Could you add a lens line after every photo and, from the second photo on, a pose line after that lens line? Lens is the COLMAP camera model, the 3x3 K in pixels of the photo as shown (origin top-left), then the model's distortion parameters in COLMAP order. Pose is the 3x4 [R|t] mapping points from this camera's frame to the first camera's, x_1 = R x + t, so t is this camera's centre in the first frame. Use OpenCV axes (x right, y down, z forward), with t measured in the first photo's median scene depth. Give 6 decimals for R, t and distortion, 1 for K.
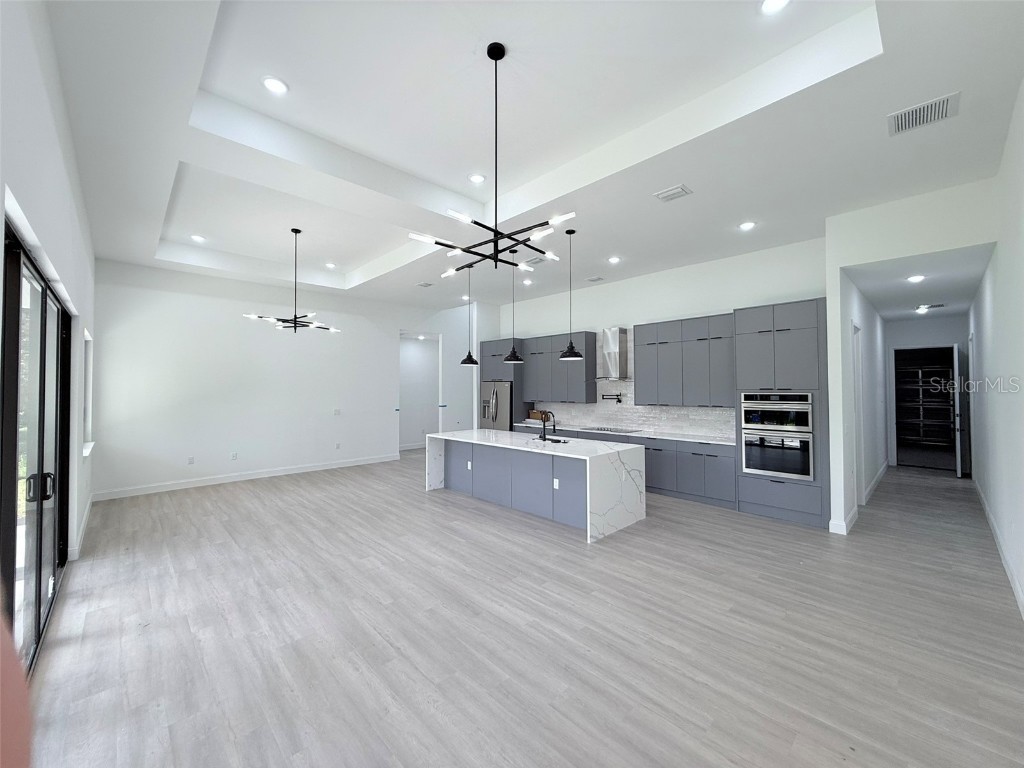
lens RADIAL K [[408.4, 0, 510.1], [0, 408.4, 379.9], [0, 0, 1]] dist [-0.000043, 0.000453]
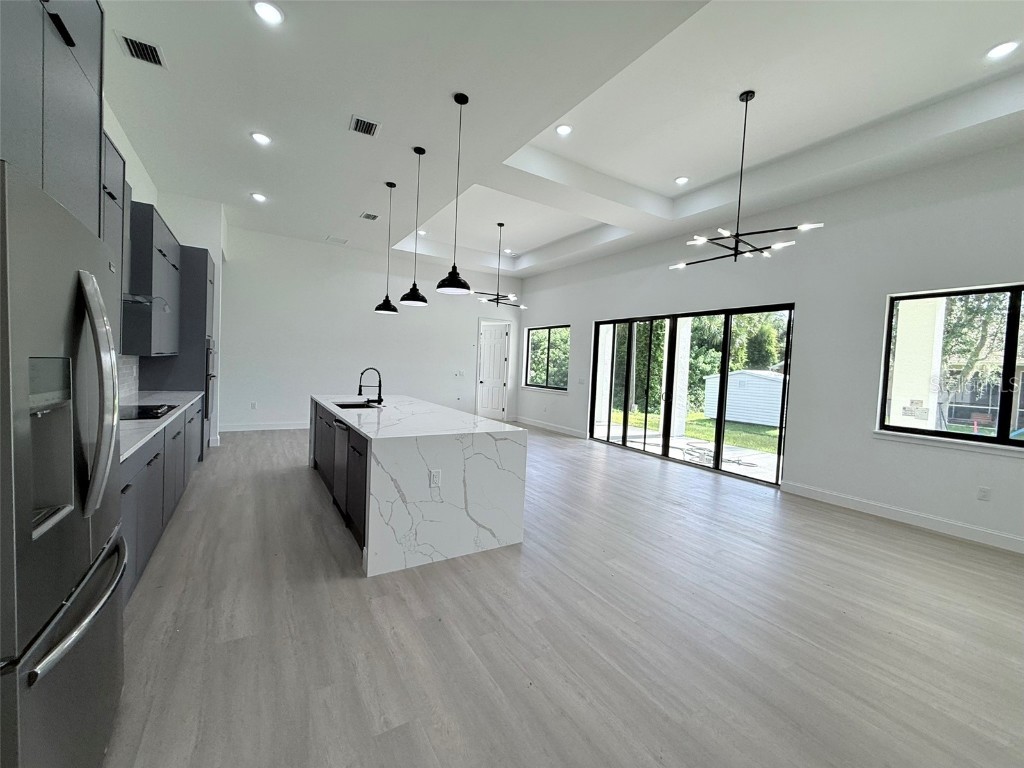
lens RADIAL K [[408.4, 0, 510.1], [0, 408.4, 379.9], [0, 0, 1]] dist [-0.000043, 0.000453]
pose [[-0.978218, -0.050145, 0.201432, -0.368658], [-0.048274, 0.998733, 0.014195, 0.088619], [-0.201889, 0.004162, -0.979400, 1.957687]]
